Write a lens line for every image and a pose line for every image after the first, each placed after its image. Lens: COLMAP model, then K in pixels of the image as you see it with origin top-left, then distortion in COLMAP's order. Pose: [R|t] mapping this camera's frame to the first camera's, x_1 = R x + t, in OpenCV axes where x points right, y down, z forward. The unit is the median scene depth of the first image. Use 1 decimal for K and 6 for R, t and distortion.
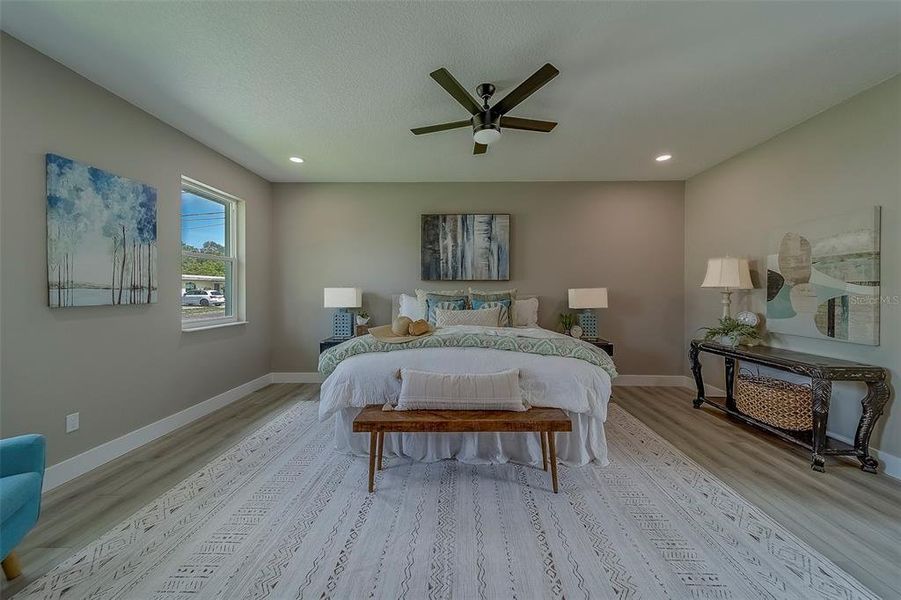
lens RADIAL K [[320.2, 0, 456.5], [0, 320.2, 292.4], [0, 0, 1]] dist [0.006512, -0.000037]
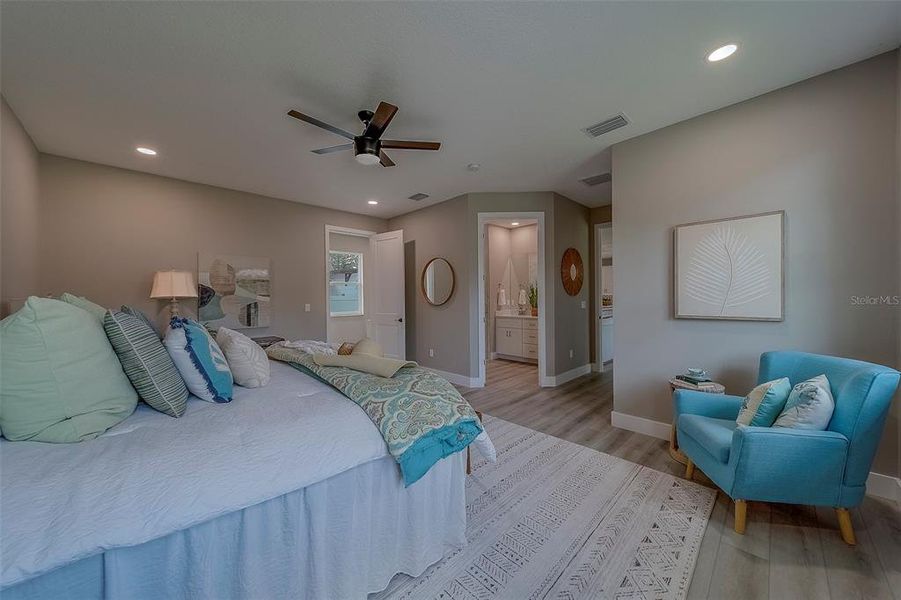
lens RADIAL K [[320.2, 0, 456.5], [0, 320.2, 292.4], [0, 0, 1]] dist [0.006512, -0.000037]
pose [[-0.732852, 0.015987, 0.680200, -0.485272], [0.011203, 0.999872, -0.011429, -0.006715], [-0.680296, -0.000756, -0.732938, 0.887409]]
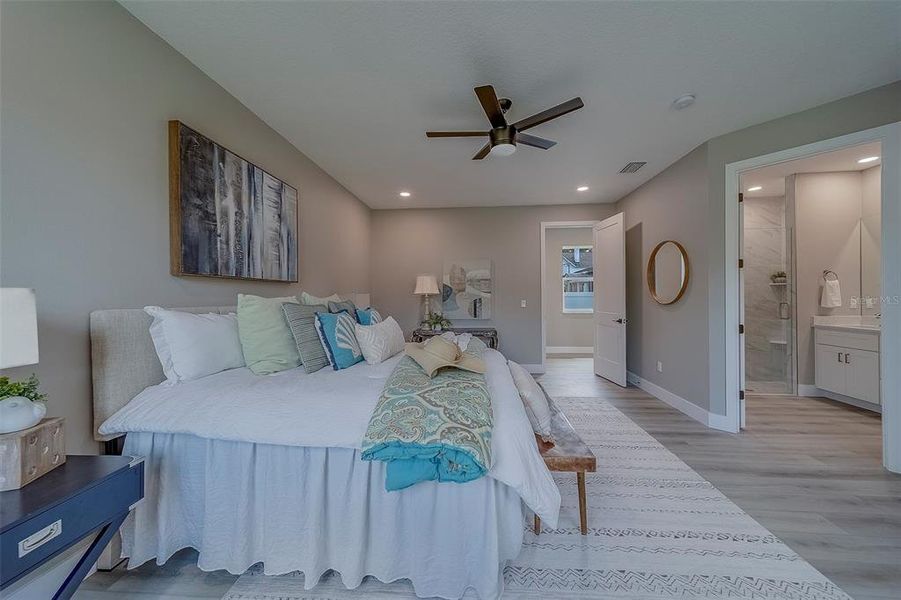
lens RADIAL K [[320.2, 0, 456.5], [0, 320.2, 292.4], [0, 0, 1]] dist [0.006512, -0.000037]
pose [[0.032899, 0.008396, 0.999423, -0.535135], [0.010784, 0.999904, -0.008755, -0.005338], [-0.999401, 0.011066, 0.032805, 0.621681]]
